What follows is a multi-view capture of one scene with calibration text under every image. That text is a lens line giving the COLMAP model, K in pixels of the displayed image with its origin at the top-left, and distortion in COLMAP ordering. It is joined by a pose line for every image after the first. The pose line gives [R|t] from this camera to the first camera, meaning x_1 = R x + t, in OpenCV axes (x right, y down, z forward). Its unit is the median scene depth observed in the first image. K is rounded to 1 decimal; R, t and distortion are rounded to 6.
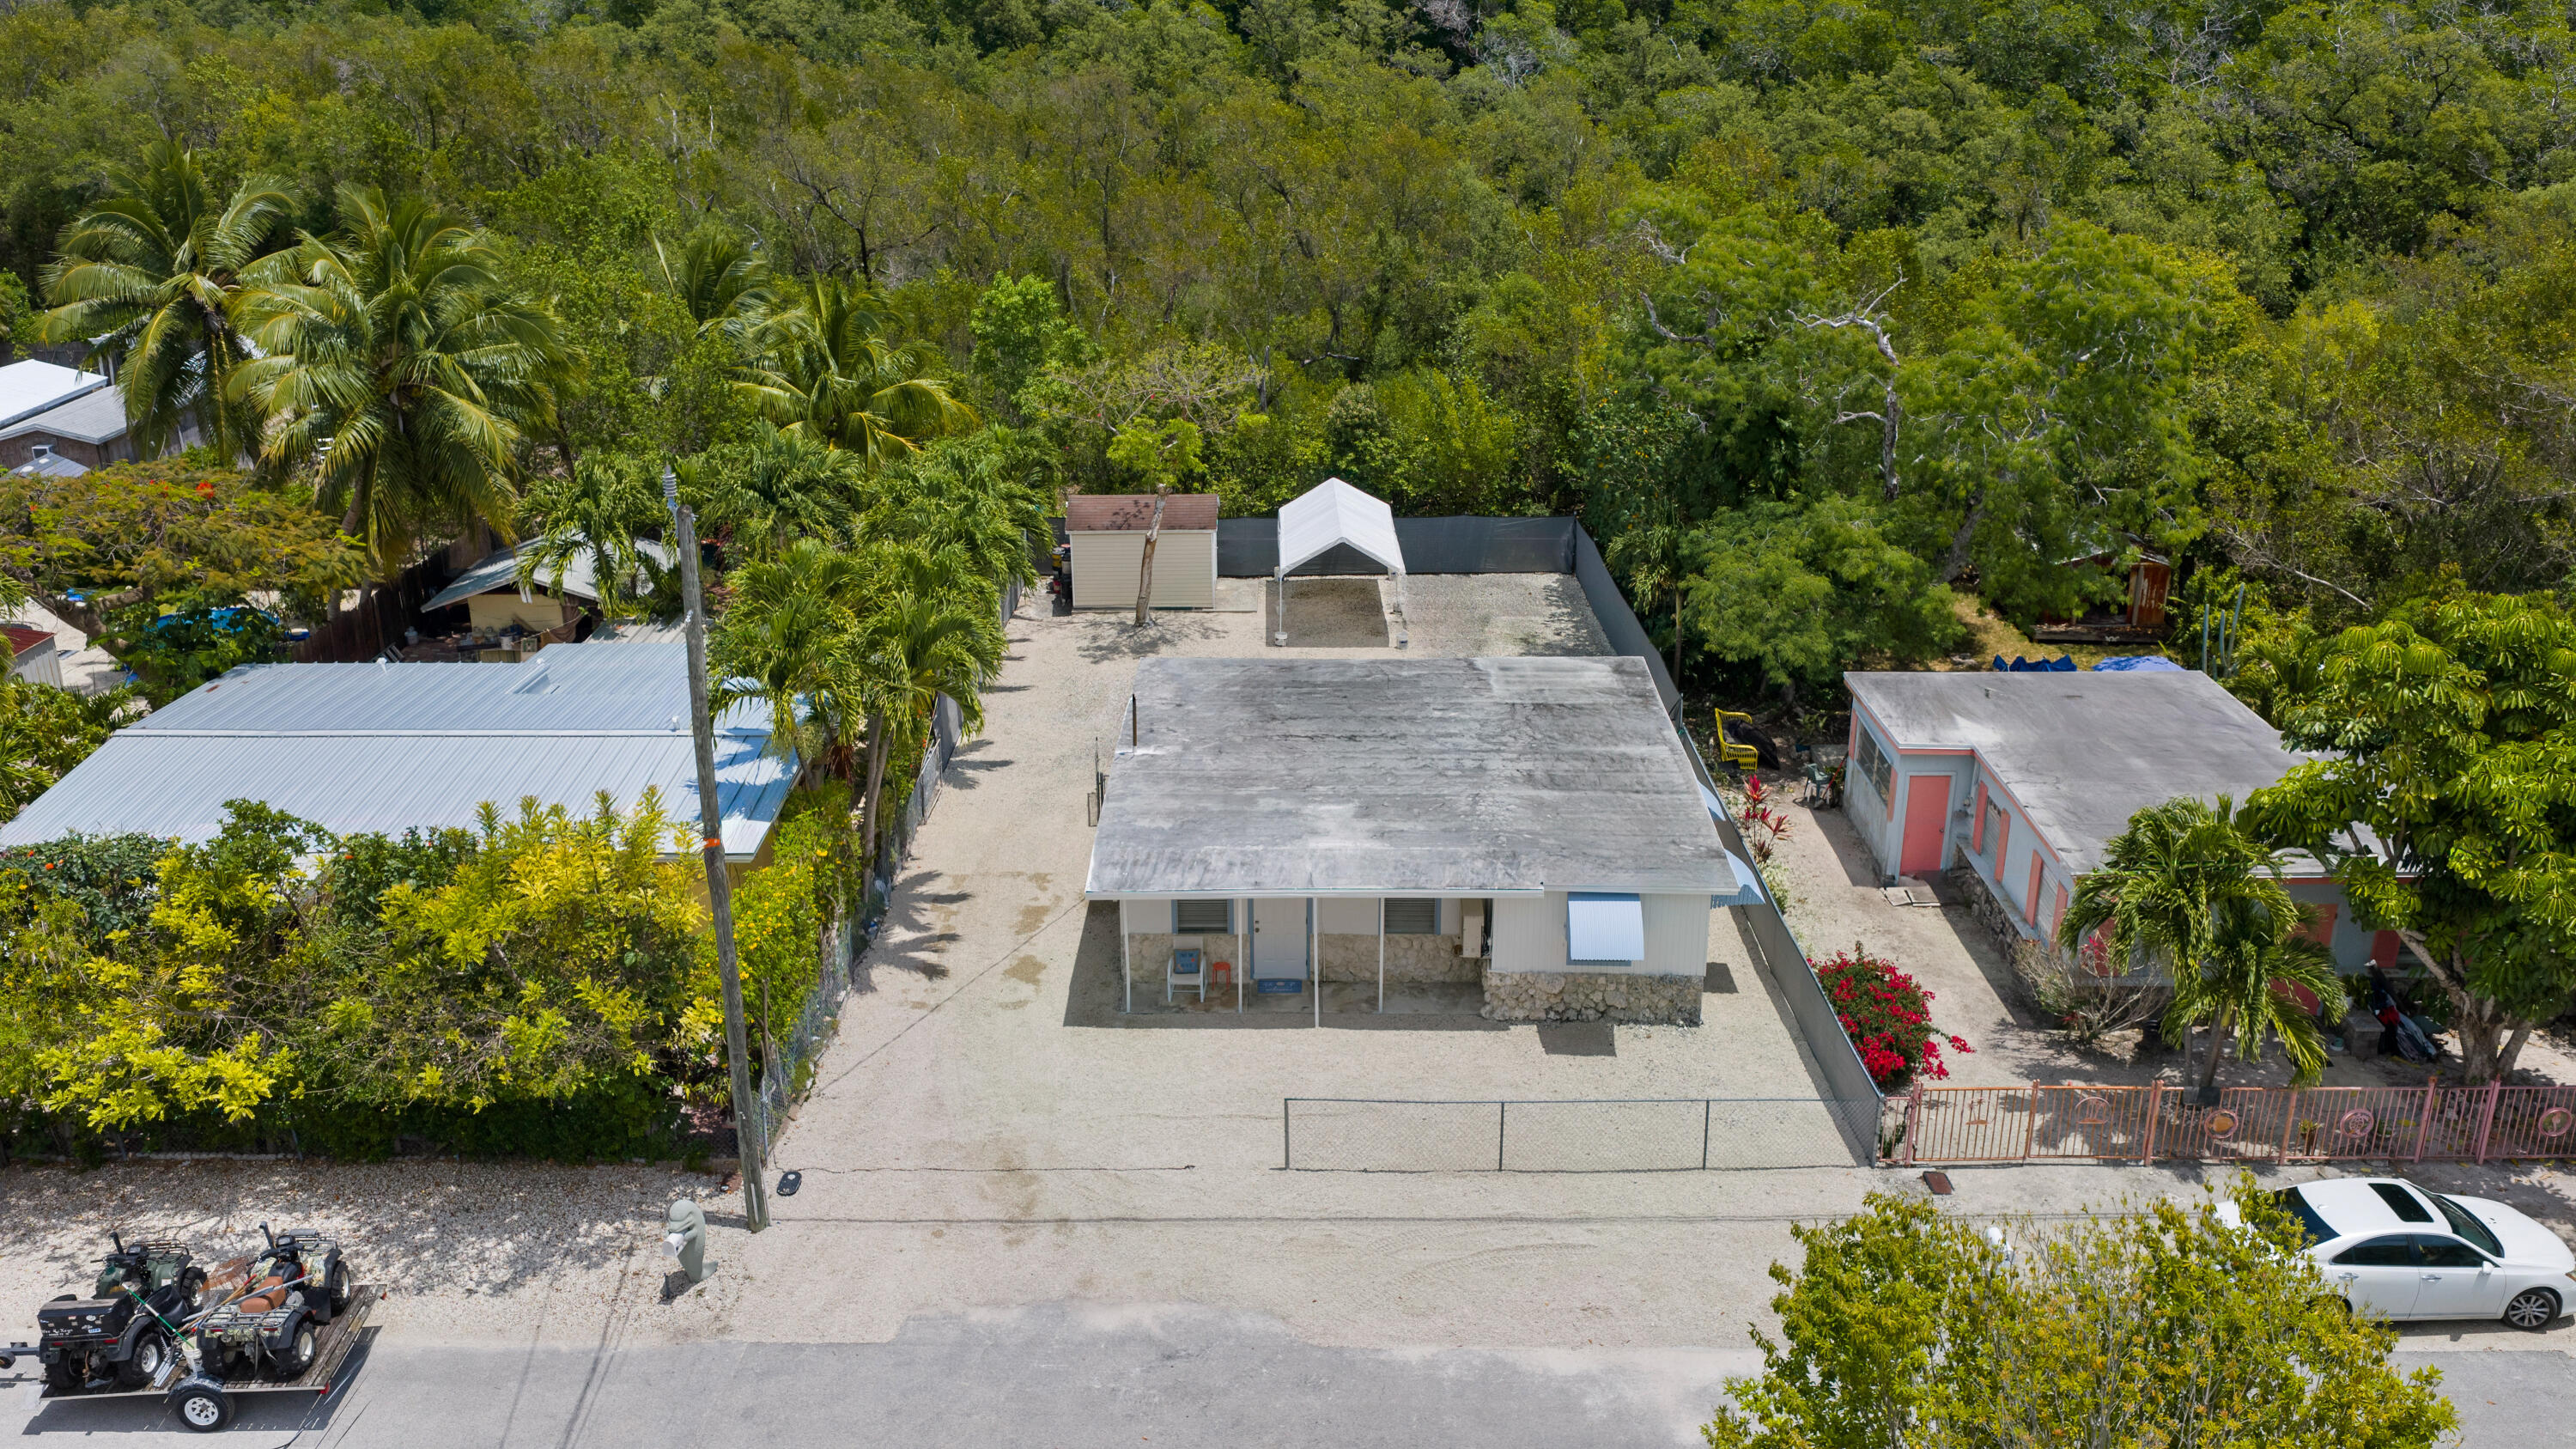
lens RADIAL K [[2143.4, 0, 1289.9], [0, 2143.4, 728.4], [0, 0, 1]] dist [0.013661, -0.007489]
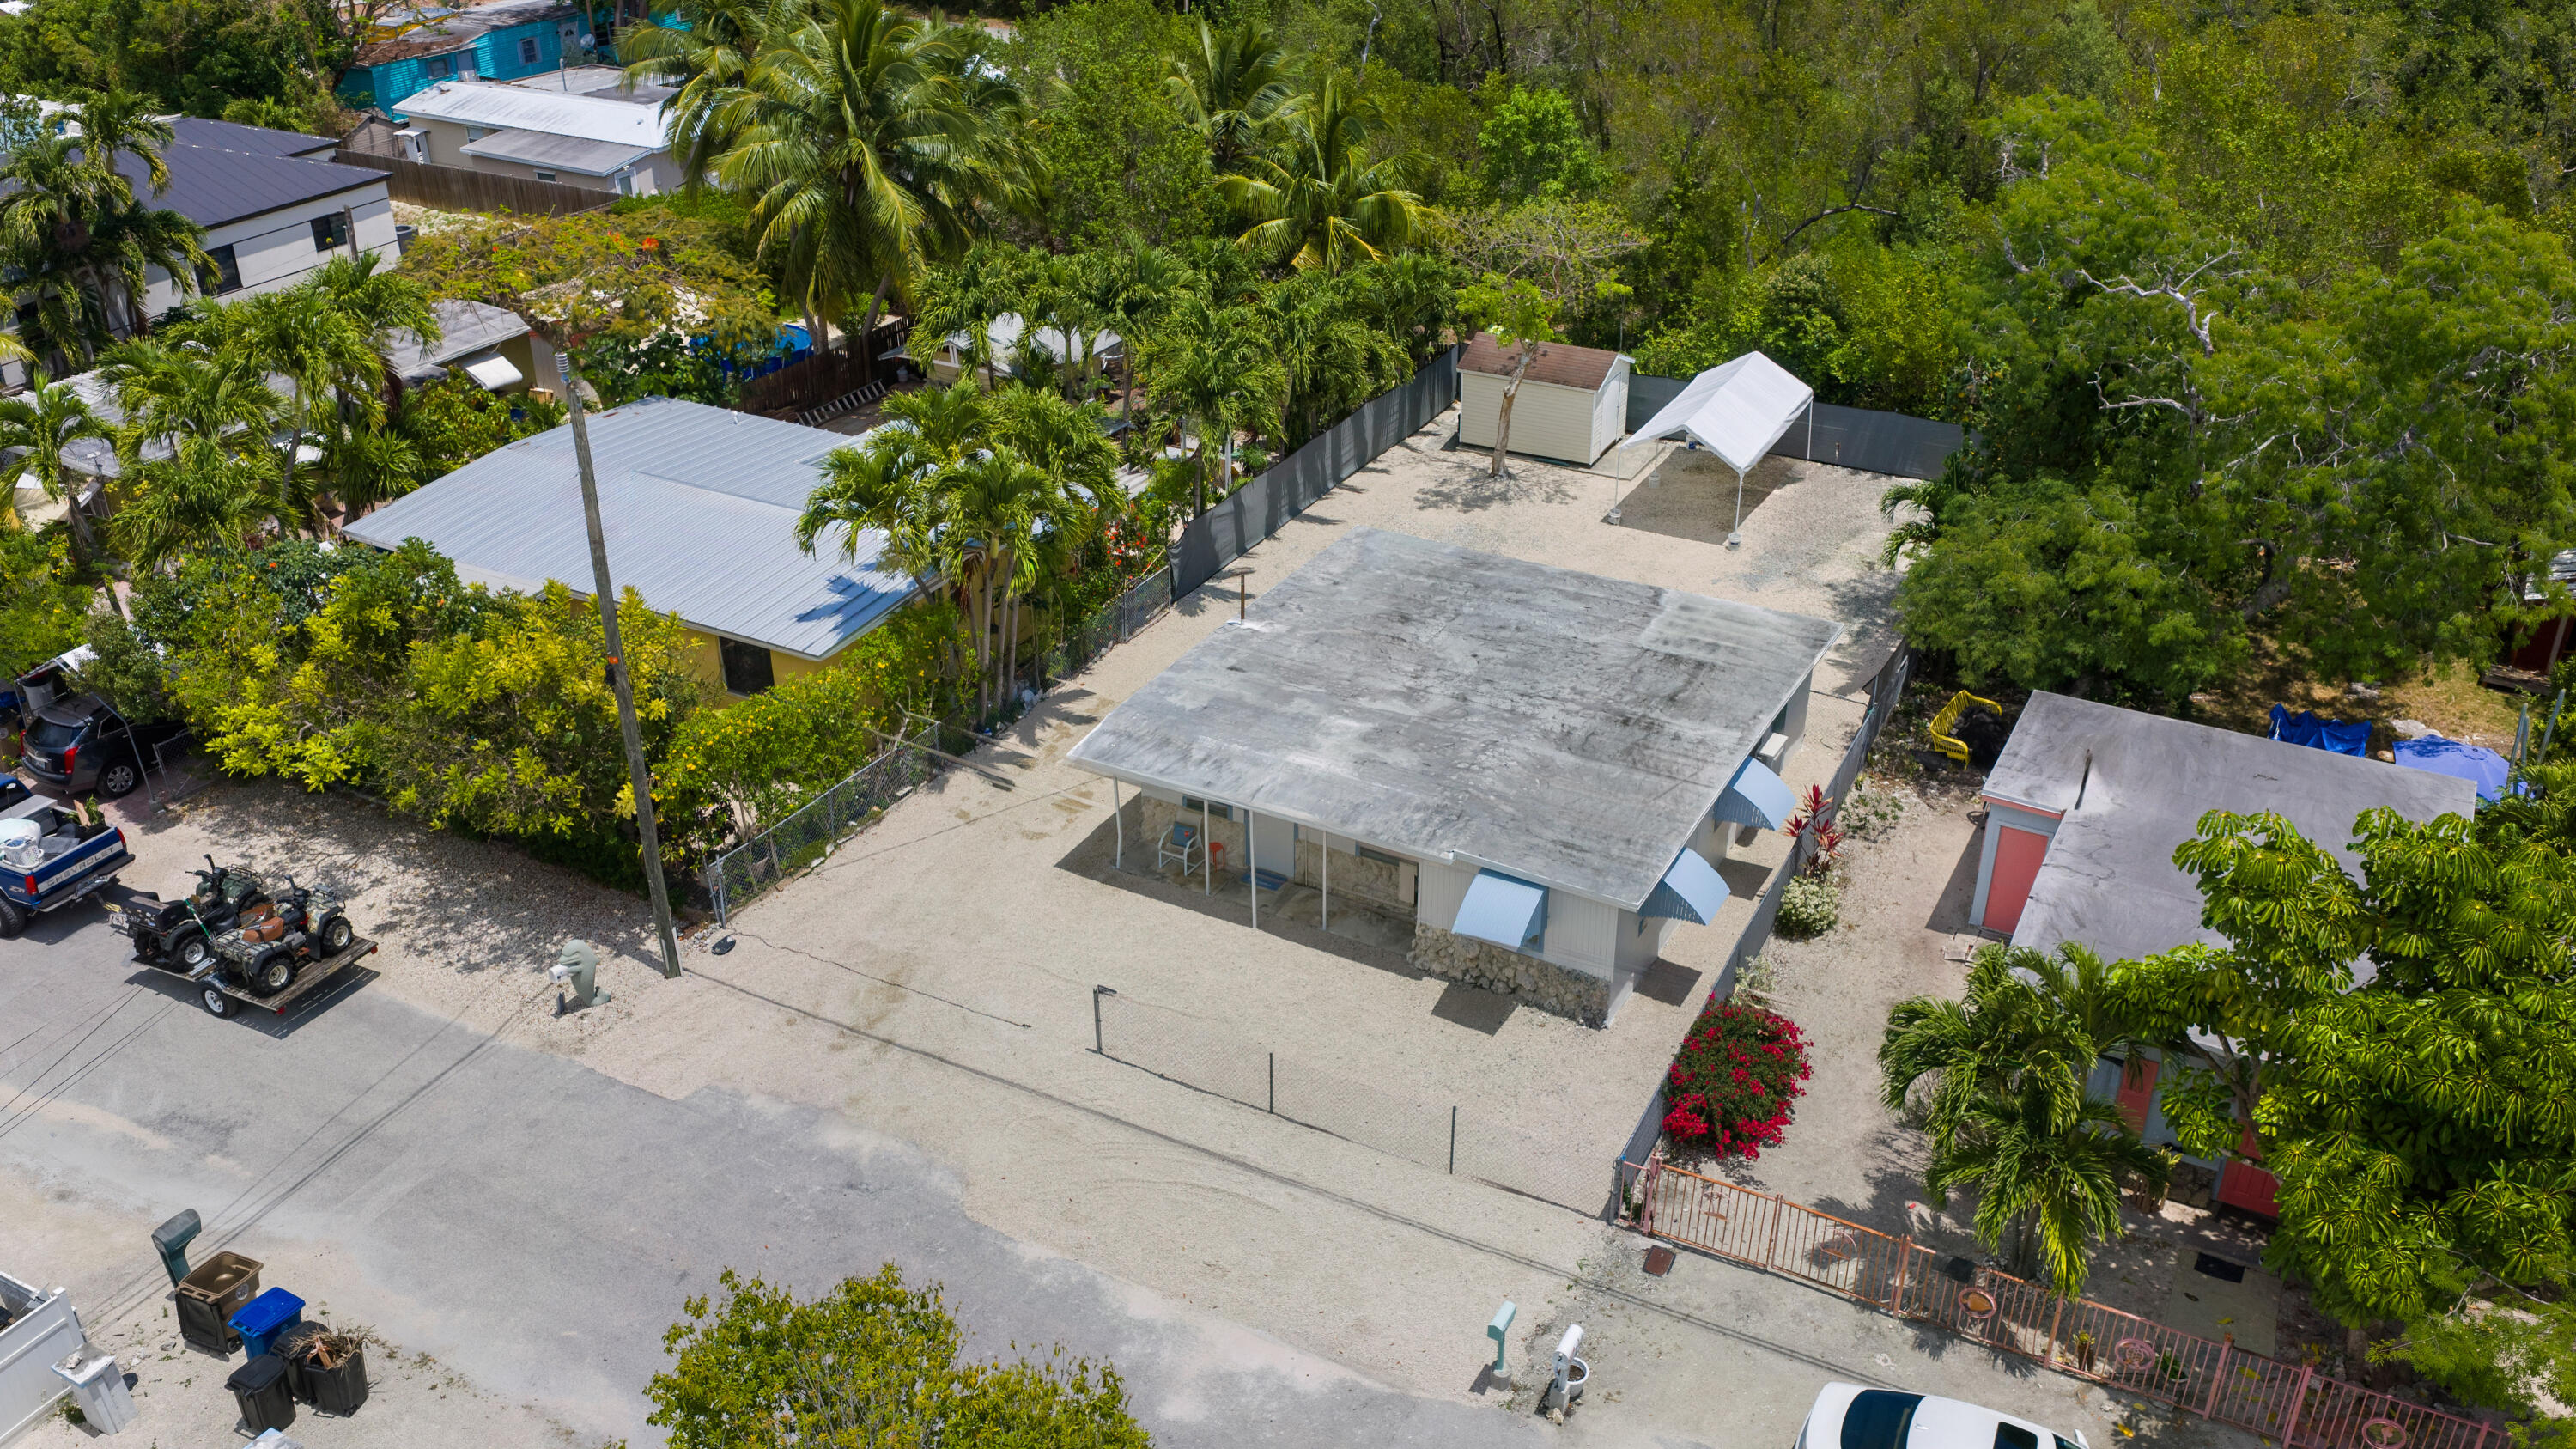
lens RADIAL K [[2143.4, 0, 1283.4], [0, 2143.4, 726.7], [0, 0, 1]] dist [0.013661, -0.007489]
pose [[0.882758, 0.223315, -0.413362, 0.439650], [-0.165872, 0.971295, 0.170505, -0.137885], [0.439573, -0.081949, 0.894461, 0.079448]]
